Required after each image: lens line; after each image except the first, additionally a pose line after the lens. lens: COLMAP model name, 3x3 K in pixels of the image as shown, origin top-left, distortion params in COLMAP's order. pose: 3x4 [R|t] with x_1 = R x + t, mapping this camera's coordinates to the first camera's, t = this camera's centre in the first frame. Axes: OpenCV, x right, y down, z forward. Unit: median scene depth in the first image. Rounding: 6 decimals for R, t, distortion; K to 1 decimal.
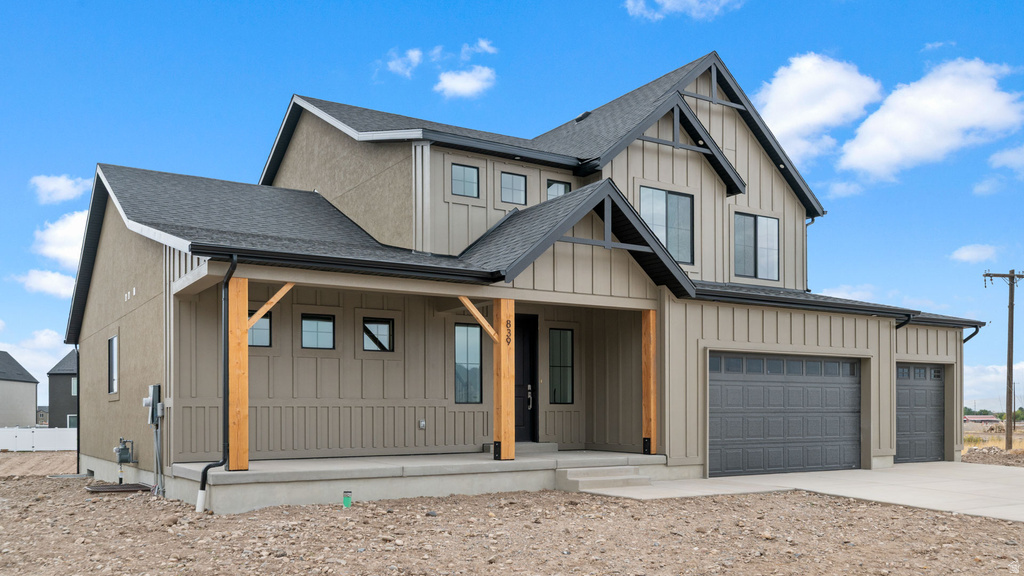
lens RADIAL K [[886.7, 0, 513.4], [0, 886.7, 329.5], [0, 0, 1]] dist [-0.006481, -0.000733]
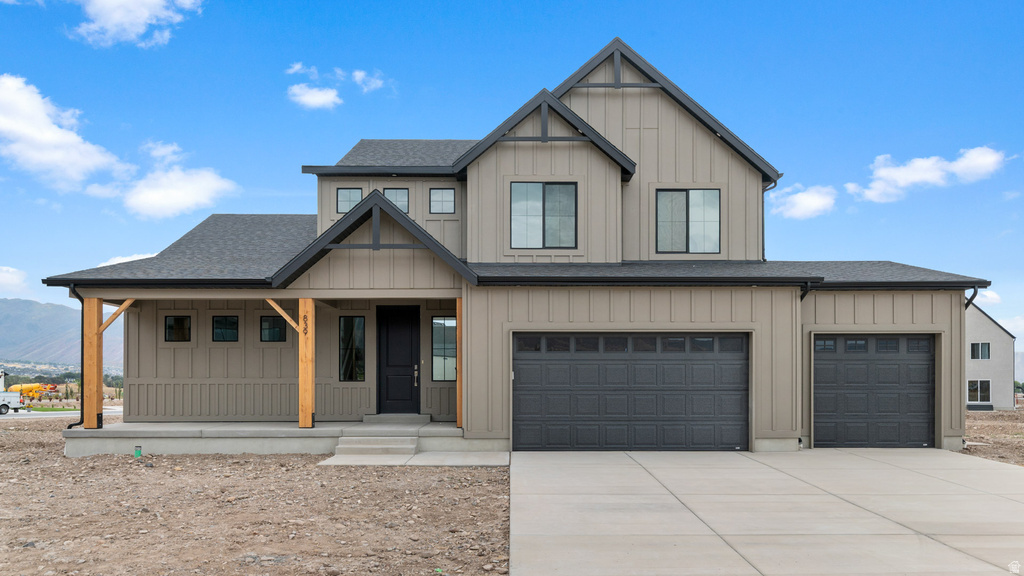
lens RADIAL K [[781.1, 0, 510.0], [0, 781.1, 306.4], [0, 0, 1]] dist [-0.003516, 0.002420]
pose [[0.846277, -0.049151, -0.530470, 0.714784], [0.048026, 0.998719, -0.015919, 0.007314], [0.530573, -0.012005, 0.847554, 0.196759]]
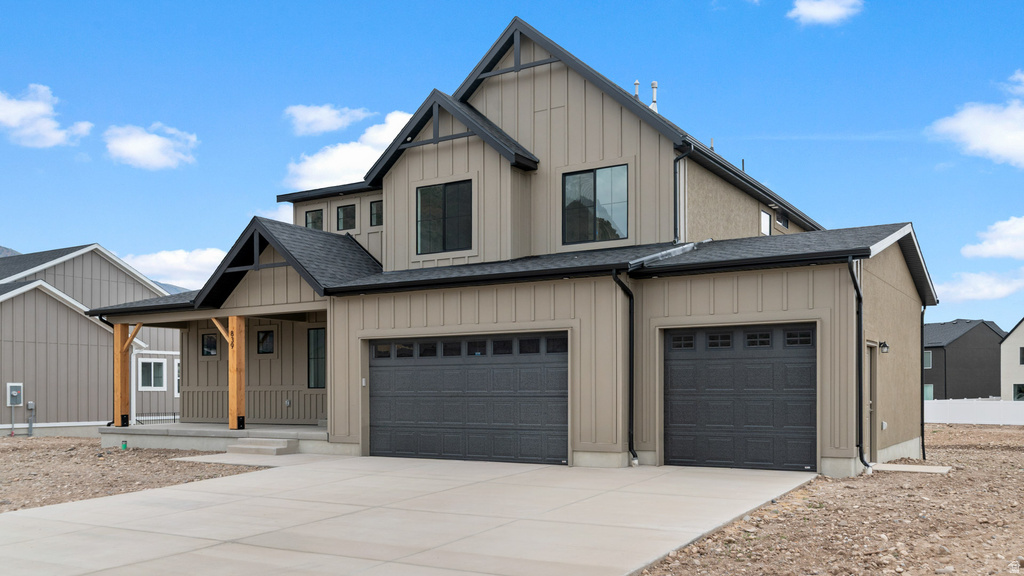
lens RADIAL K [[886.5, 0, 512.0], [0, 886.5, 288.0], [0, 0, 1]] dist [-0.001039, 0.002180]
pose [[0.438911, -0.100351, -0.892909, 1.284948], [0.089501, 0.993684, -0.067682, 0.050402], [0.894062, -0.050210, 0.445120, 0.674619]]
